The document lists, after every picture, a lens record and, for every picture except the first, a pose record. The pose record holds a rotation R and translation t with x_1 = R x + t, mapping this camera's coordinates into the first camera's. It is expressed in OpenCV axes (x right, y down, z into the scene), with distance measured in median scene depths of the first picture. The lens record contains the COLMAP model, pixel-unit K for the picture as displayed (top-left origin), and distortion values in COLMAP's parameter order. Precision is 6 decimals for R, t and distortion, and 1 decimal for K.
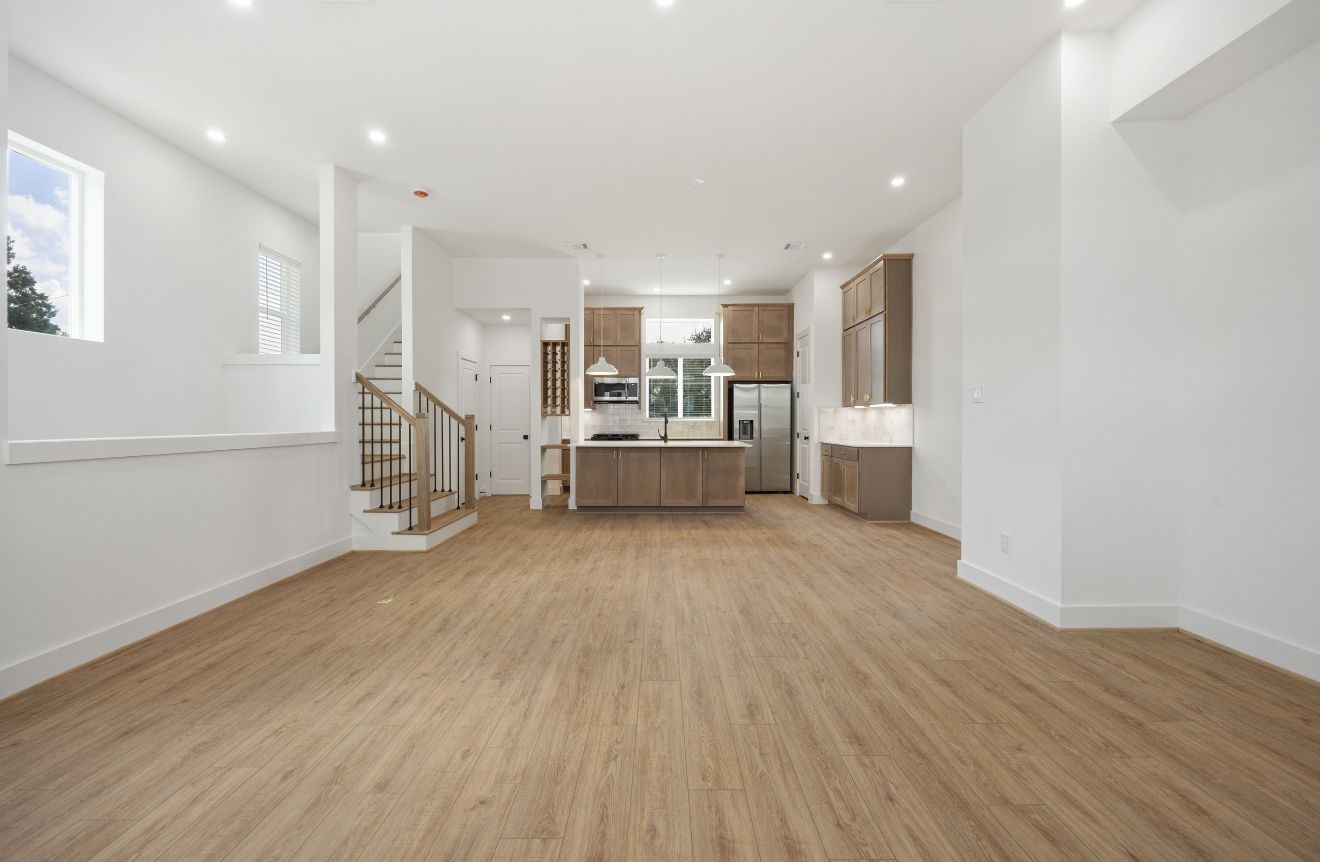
lens RADIAL K [[530.4, 0, 659.0], [0, 530.4, 425.3], [0, 0, 1]] dist [0.000754, 0.000095]
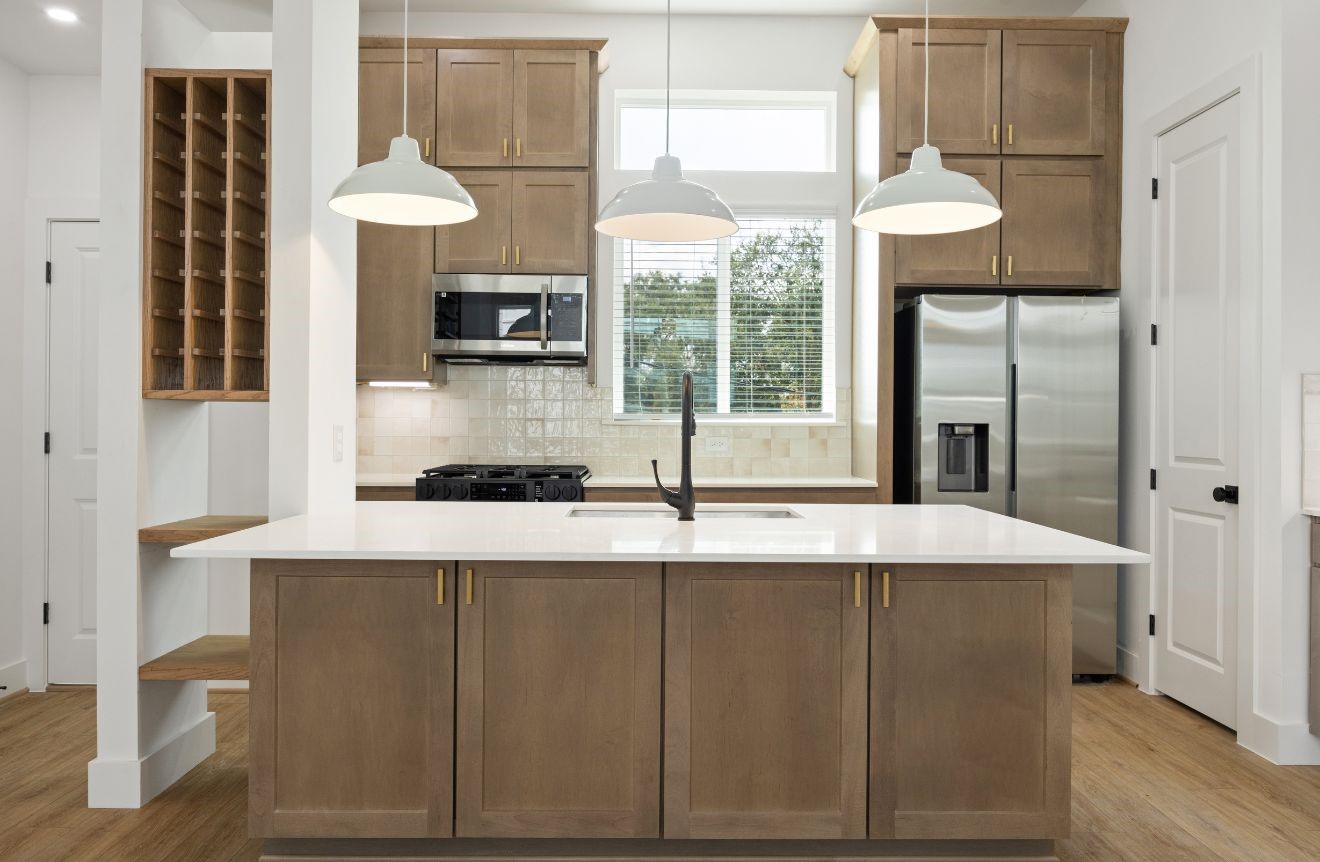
lens RADIAL K [[530.4, 0, 656.6], [0, 530.4, 423.0], [0, 0, 1]] dist [0.000754, 0.000095]
pose [[0.999907, 0.006746, 0.011890, -0.002561], [-0.006729, 0.999976, -0.001487, -0.008275], [-0.011899, 0.001407, 0.999928, 0.719176]]
